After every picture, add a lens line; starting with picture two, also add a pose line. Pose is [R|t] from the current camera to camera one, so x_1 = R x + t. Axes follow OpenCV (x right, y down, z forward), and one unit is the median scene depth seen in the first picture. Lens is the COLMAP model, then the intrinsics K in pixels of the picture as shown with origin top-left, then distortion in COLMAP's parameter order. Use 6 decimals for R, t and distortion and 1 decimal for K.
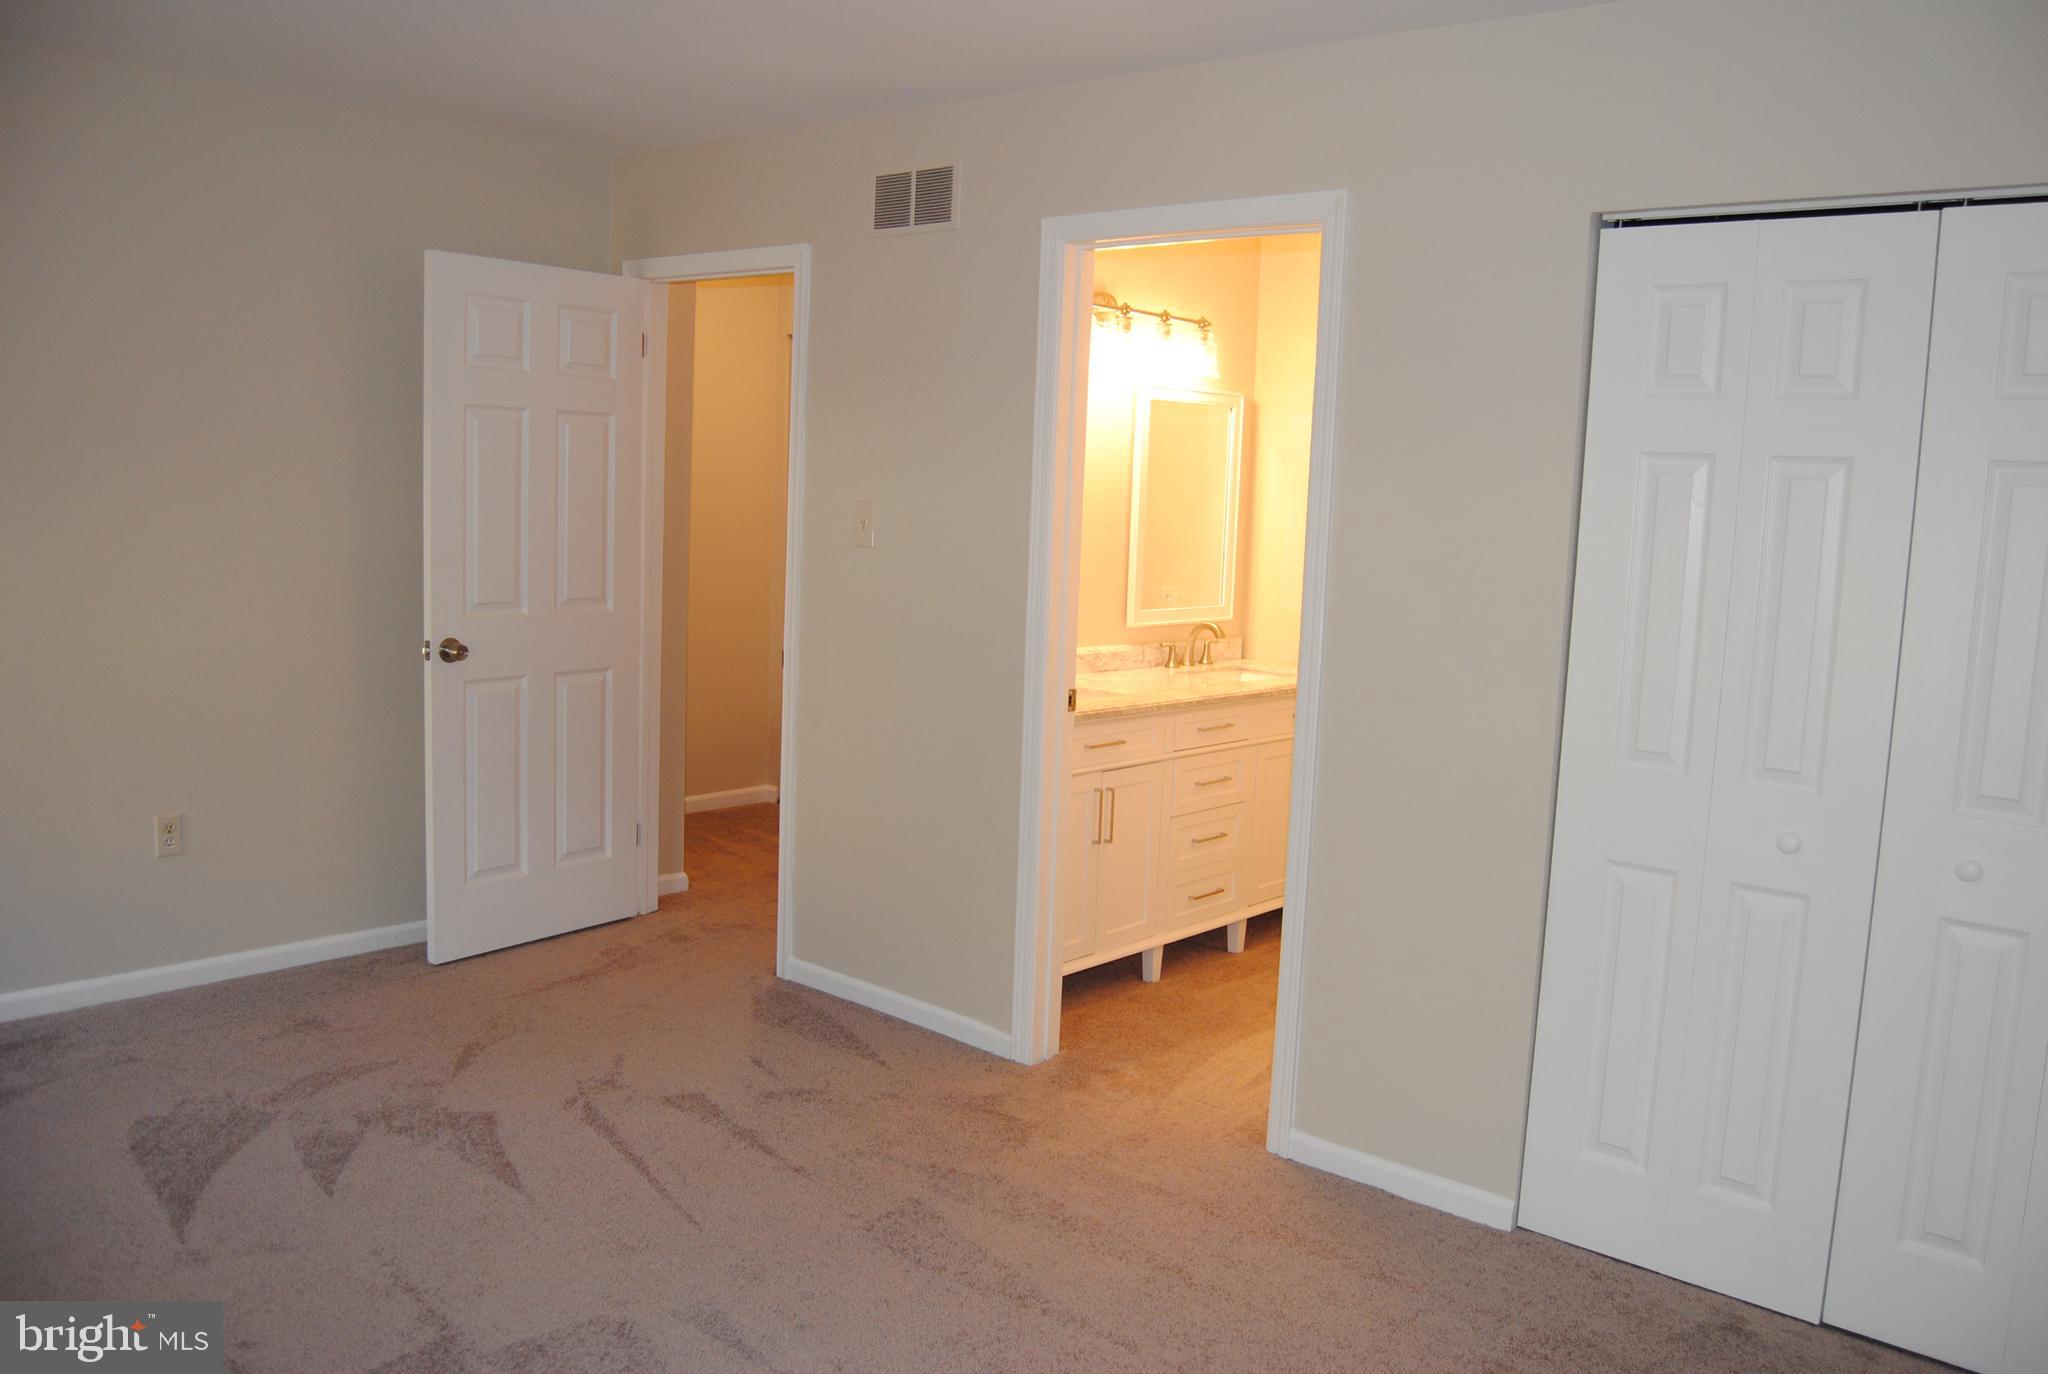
lens RADIAL K [[1614.8, 0, 1028.2], [0, 1614.8, 678.0], [0, 0, 1]] dist [-0.093680, 0.035753]
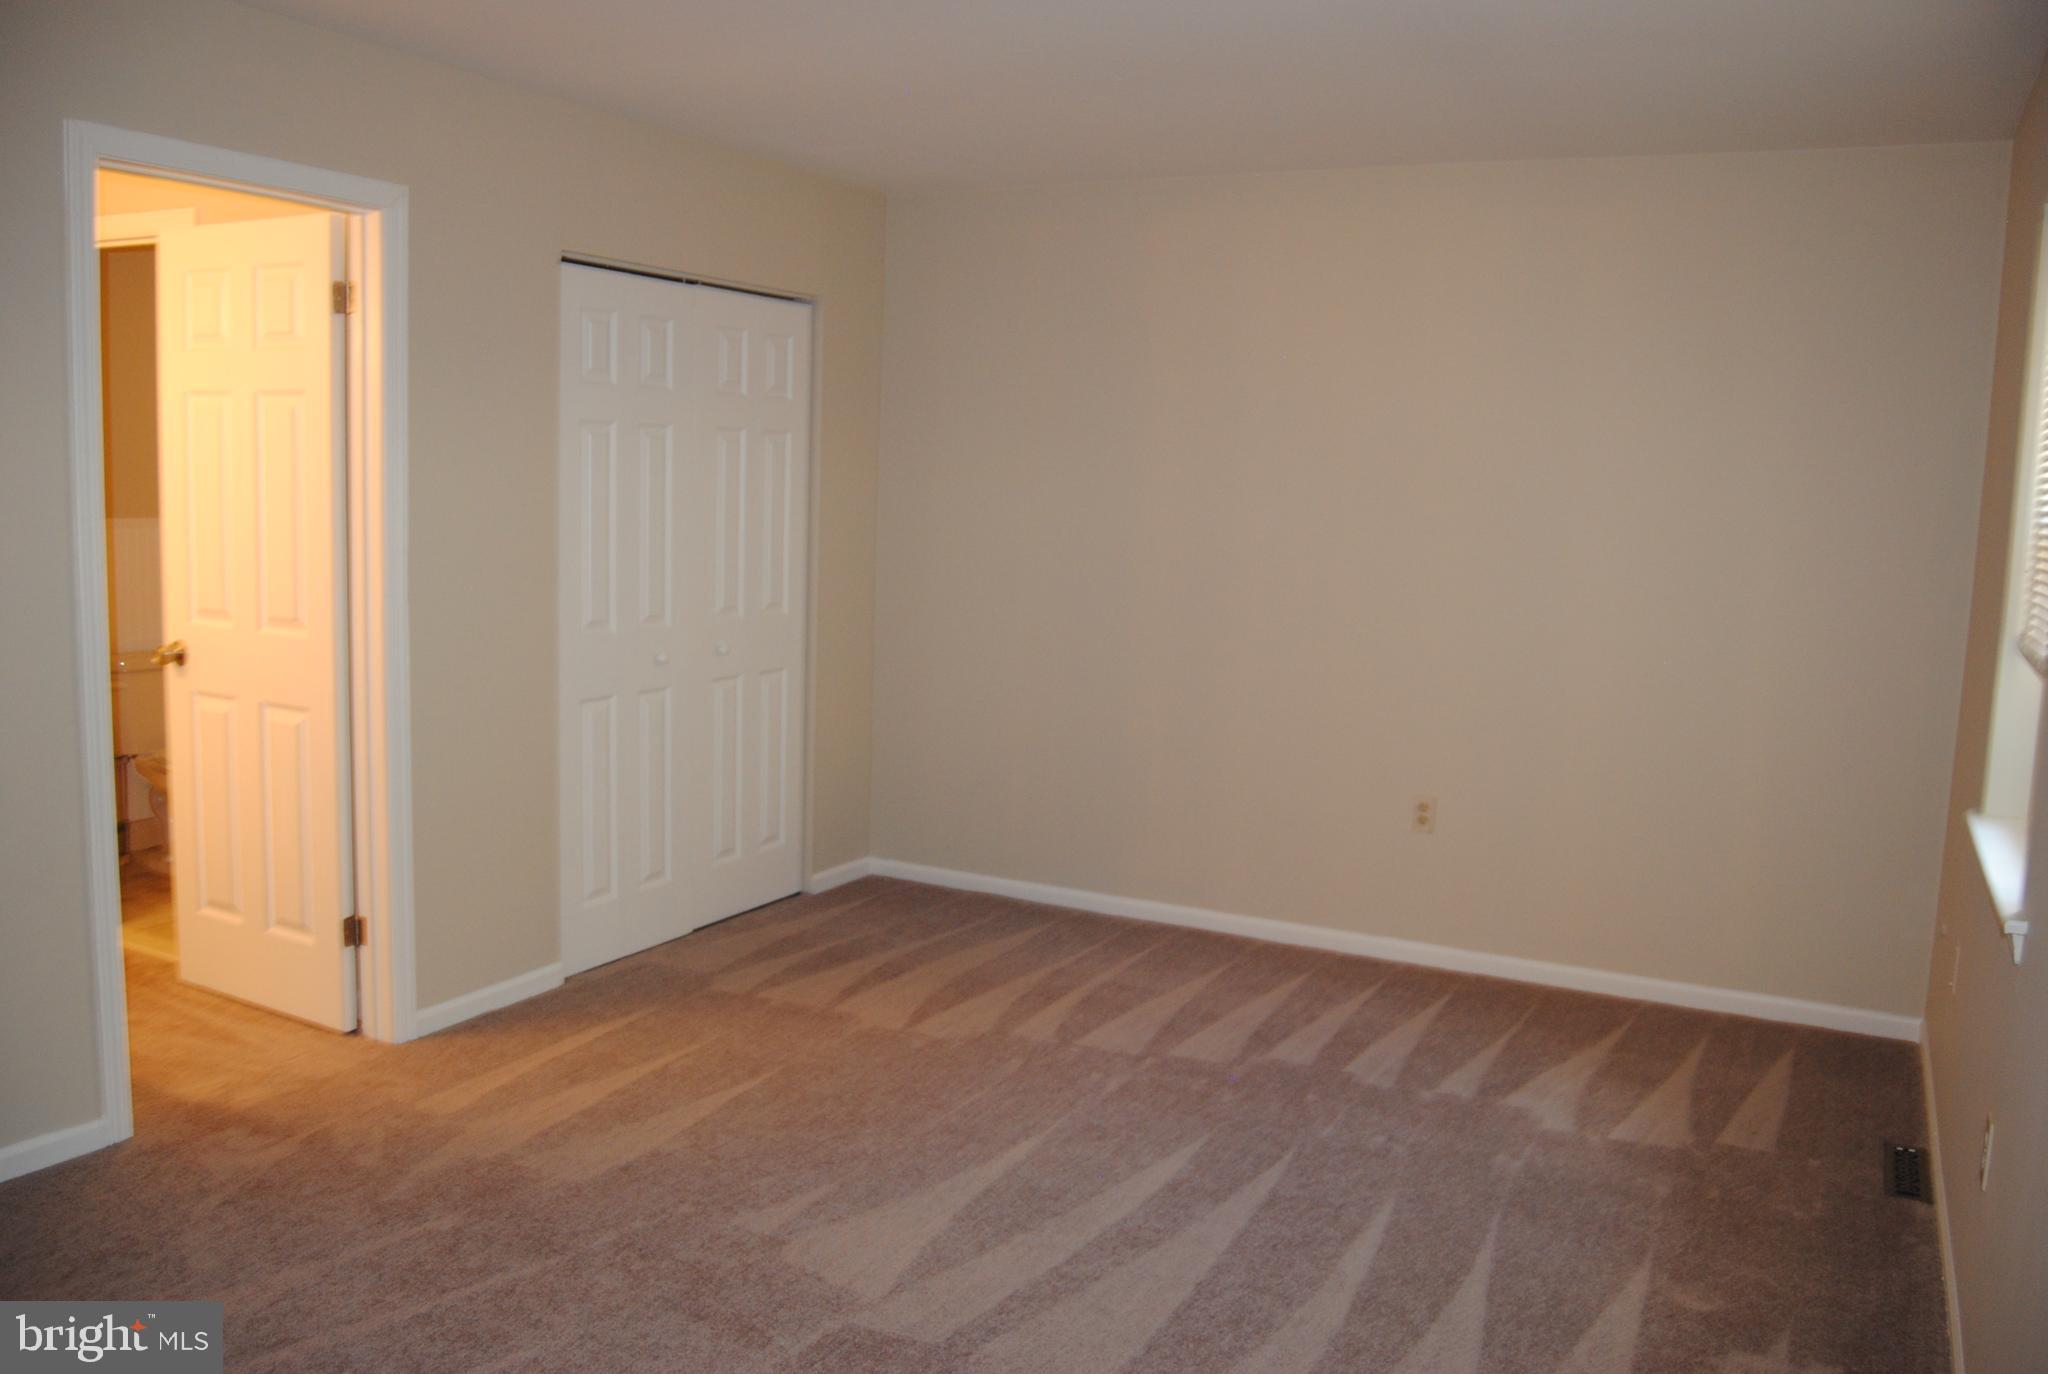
lens RADIAL K [[1614.8, 0, 1028.2], [0, 1614.8, 678.0], [0, 0, 1]] dist [-0.093680, 0.035753]
pose [[-0.236289, -0.181993, 0.954487, -1.022828], [0.058989, 0.977805, 0.201042, -0.160092], [-0.969891, 0.103808, -0.220309, 0.835104]]
